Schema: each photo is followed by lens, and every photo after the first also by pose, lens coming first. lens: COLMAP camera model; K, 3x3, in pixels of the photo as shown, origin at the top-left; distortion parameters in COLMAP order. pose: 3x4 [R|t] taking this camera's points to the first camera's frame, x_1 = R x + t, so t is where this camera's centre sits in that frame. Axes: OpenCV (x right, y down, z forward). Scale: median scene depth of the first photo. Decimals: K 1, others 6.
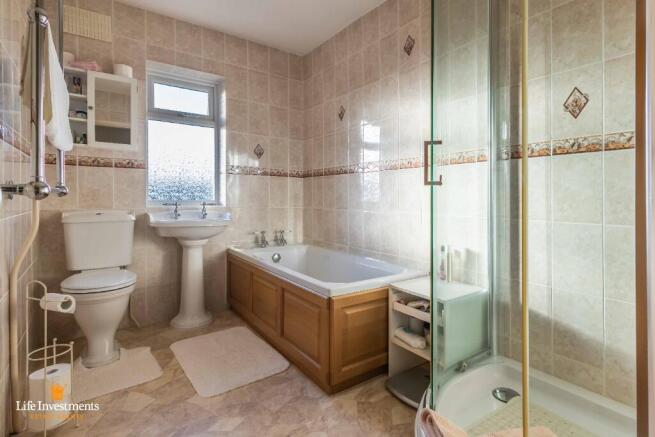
lens RADIAL K [[311.0, 0, 305.4], [0, 311.0, 196.0], [0, 0, 1]] dist [-0.002707, -0.000315]
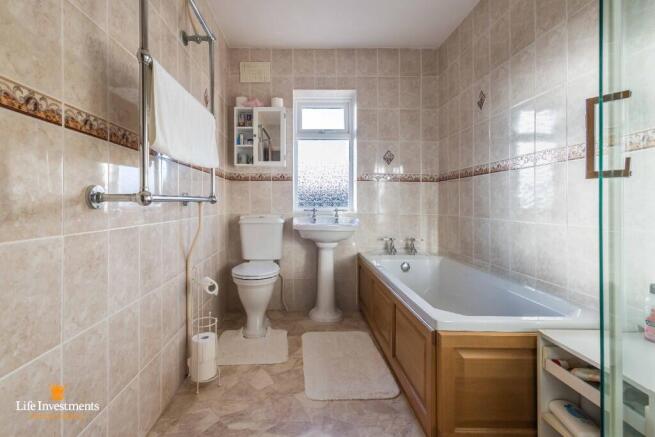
lens RADIAL K [[264.2, 0, 325.4], [0, 264.2, 203.7], [0, 0, 1]] dist [0.003034, 0.000133]
pose [[0.856720, -0.006189, -0.515745, 0.128191], [0.006981, 0.999976, -0.000403, 0.003596], [0.515735, -0.003255, 0.856742, 0.199482]]
